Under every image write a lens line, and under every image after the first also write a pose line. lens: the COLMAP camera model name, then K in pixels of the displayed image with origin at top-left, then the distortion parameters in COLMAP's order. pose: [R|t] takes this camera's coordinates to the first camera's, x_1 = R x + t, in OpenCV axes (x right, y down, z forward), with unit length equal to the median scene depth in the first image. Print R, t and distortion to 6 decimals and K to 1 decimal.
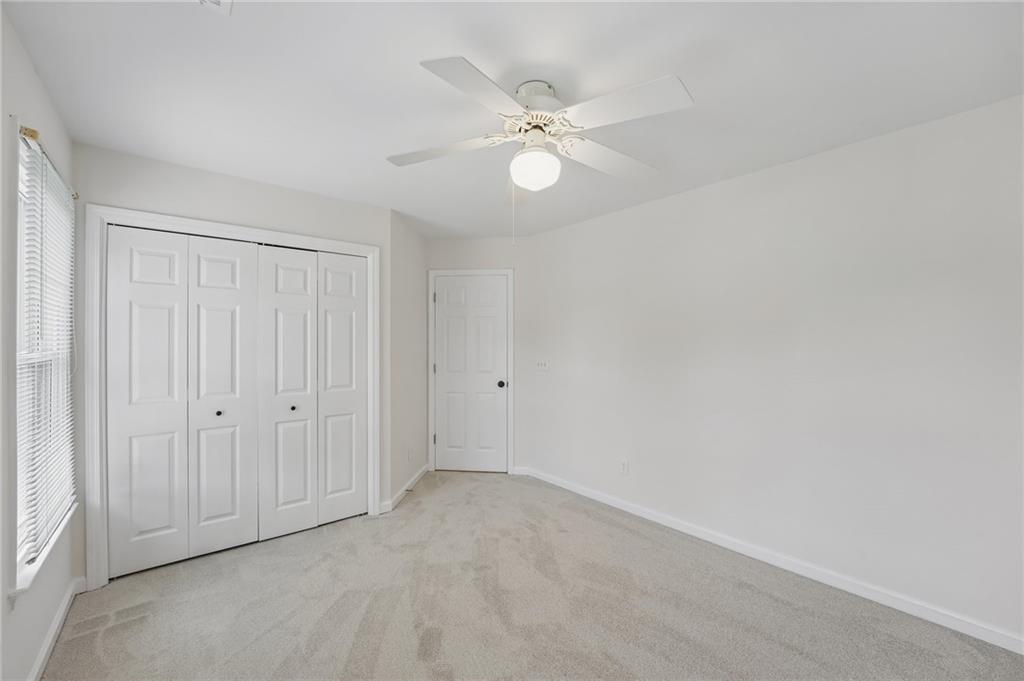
lens RADIAL K [[414.5, 0, 512.0], [0, 414.5, 340.5], [0, 0, 1]] dist [-0.021701, 0.003779]
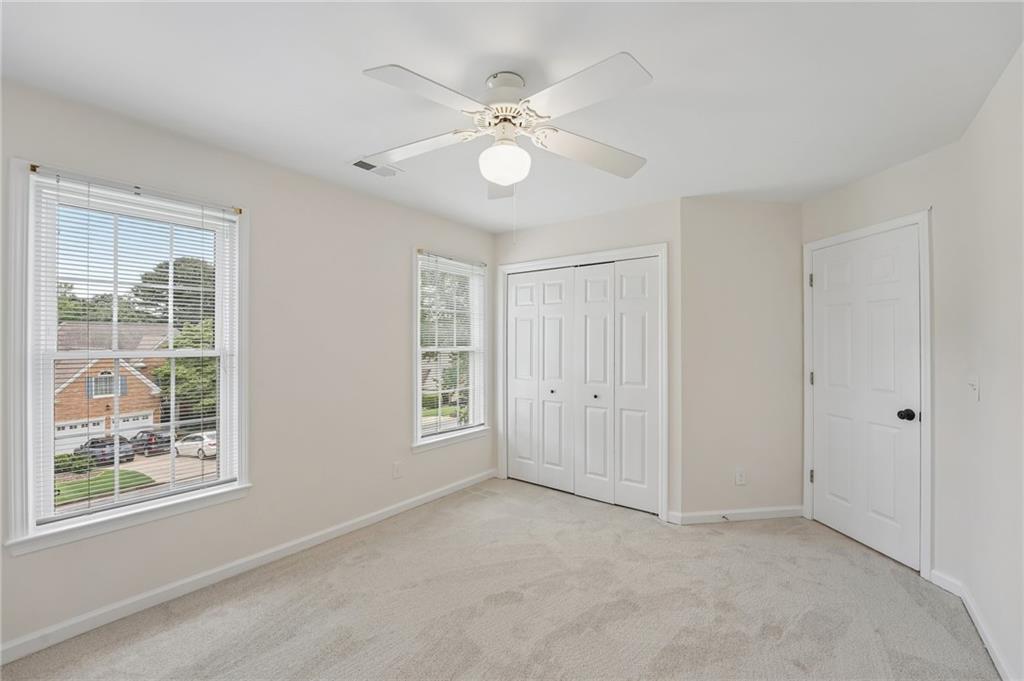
lens RADIAL K [[424.1, 0, 507.6], [0, 424.1, 341.8], [0, 0, 1]] dist [-0.014098, 0.000113]
pose [[0.209776, -0.002101, -0.977747, 0.633586], [0.001928, 0.999997, -0.001736, 0.005860], [0.977748, -0.001521, 0.209779, 0.489843]]
